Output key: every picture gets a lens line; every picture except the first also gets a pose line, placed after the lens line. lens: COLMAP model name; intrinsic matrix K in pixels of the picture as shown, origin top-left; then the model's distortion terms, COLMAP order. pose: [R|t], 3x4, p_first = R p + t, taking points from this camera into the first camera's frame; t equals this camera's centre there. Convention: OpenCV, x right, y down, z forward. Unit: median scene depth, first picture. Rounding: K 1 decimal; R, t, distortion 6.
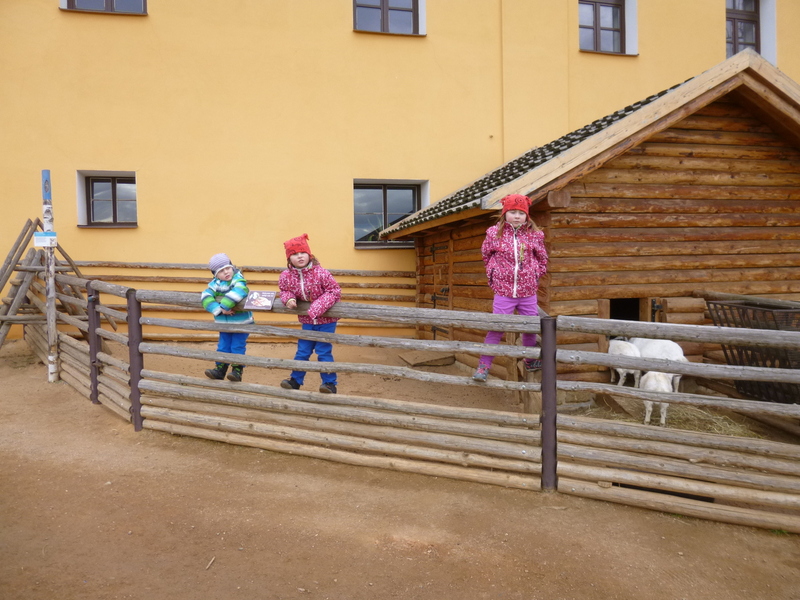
lens RADIAL K [[591.5, 0, 400.0], [0, 591.5, 300.0], [0, 0, 1]] dist [-0.048075, 0.014074]
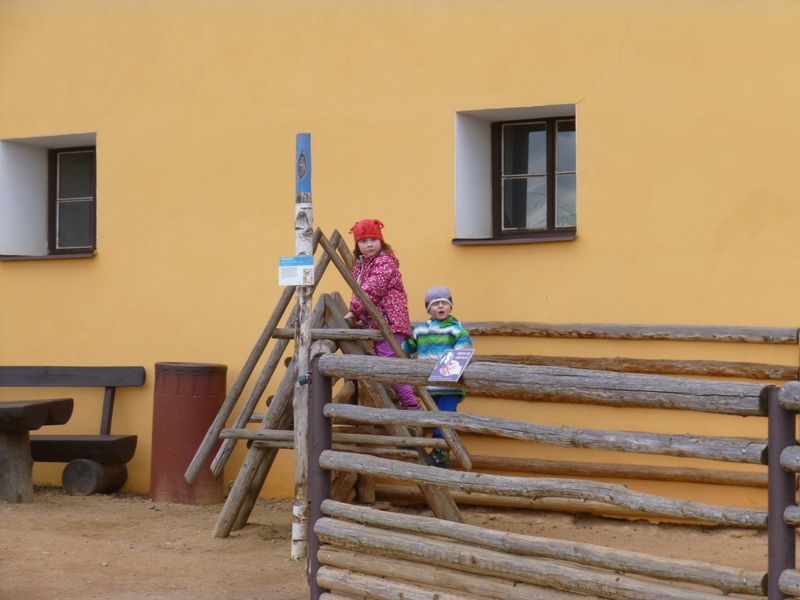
lens RADIAL K [[2512.8, 0, 481.3], [0, 2512.8, 298.9], [0, 0, 1]] dist [0.611038, 0.100983]
pose [[0.764050, -0.023667, -0.644723, 1.186912], [-0.035511, 0.996269, -0.078655, 0.110338], [0.644179, 0.082991, 0.760359, -0.715243]]
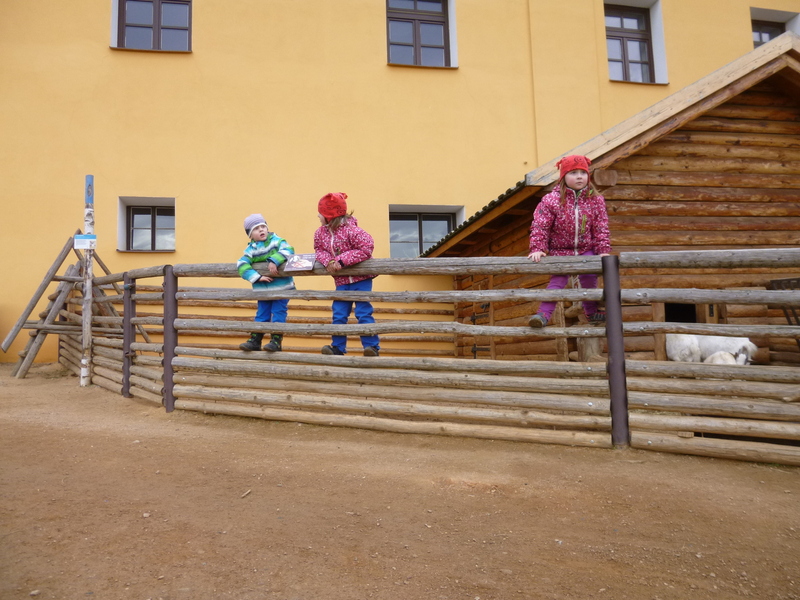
lens RADIAL K [[591.5, 0, 400.0], [0, 591.5, 300.0], [0, 0, 1]] dist [-0.048075, 0.014074]
pose [[0.998621, -0.017071, -0.049645, -0.026087], [0.010646, 0.991856, -0.126916, 0.166022], [0.051407, 0.126212, 0.990670, 0.057888]]
